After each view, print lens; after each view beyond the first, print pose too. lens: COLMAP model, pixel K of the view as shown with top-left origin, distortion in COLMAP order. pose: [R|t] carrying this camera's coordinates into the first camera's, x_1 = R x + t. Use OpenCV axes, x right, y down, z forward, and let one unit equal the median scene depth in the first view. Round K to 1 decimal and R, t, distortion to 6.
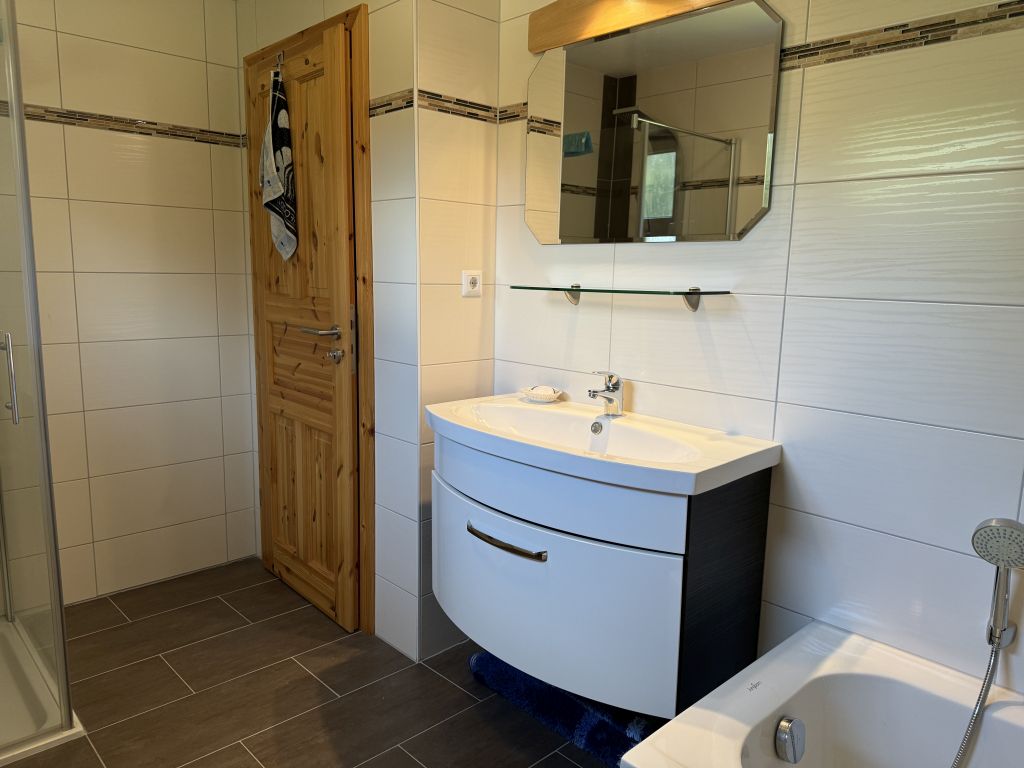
lens RADIAL K [[718.4, 0, 507.5], [0, 718.4, 385.5], [0, 0, 1]] dist [0.000023, -0.004730]
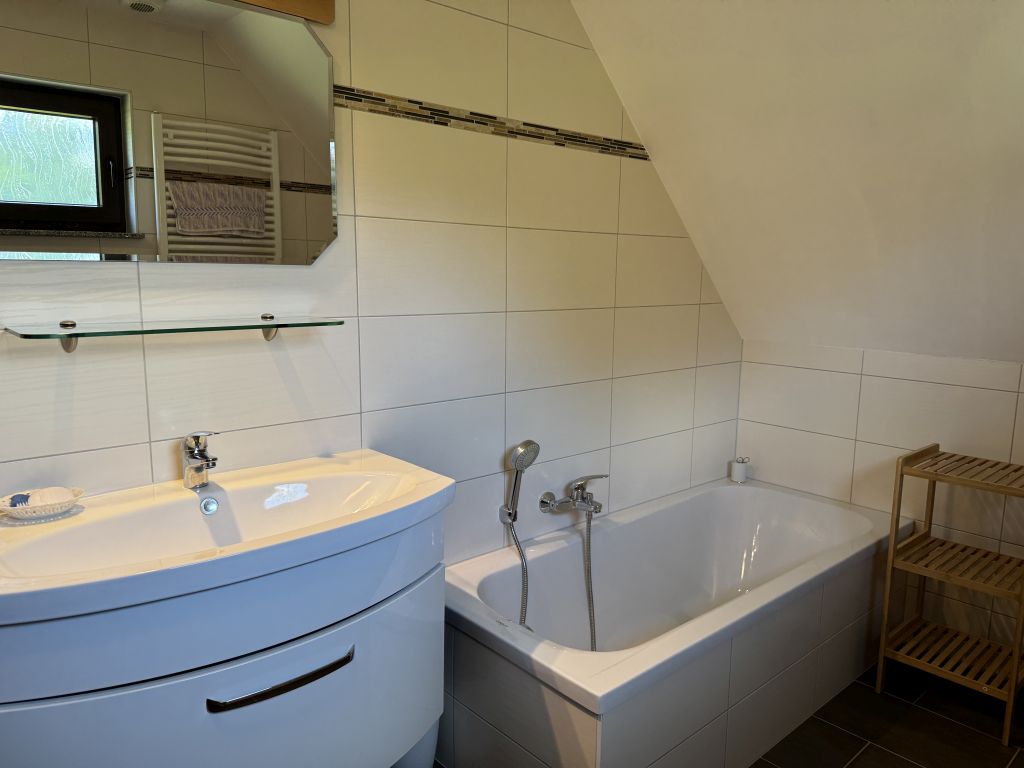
lens RADIAL K [[718.4, 0, 507.4], [0, 718.4, 380.0], [0, 0, 1]] dist [0.000023, -0.004730]
pose [[0.030565, -0.157554, 0.987037, -0.738309], [0.162321, 0.975173, 0.150634, -0.166712], [-0.986265, 0.155612, 0.055381, 0.776247]]
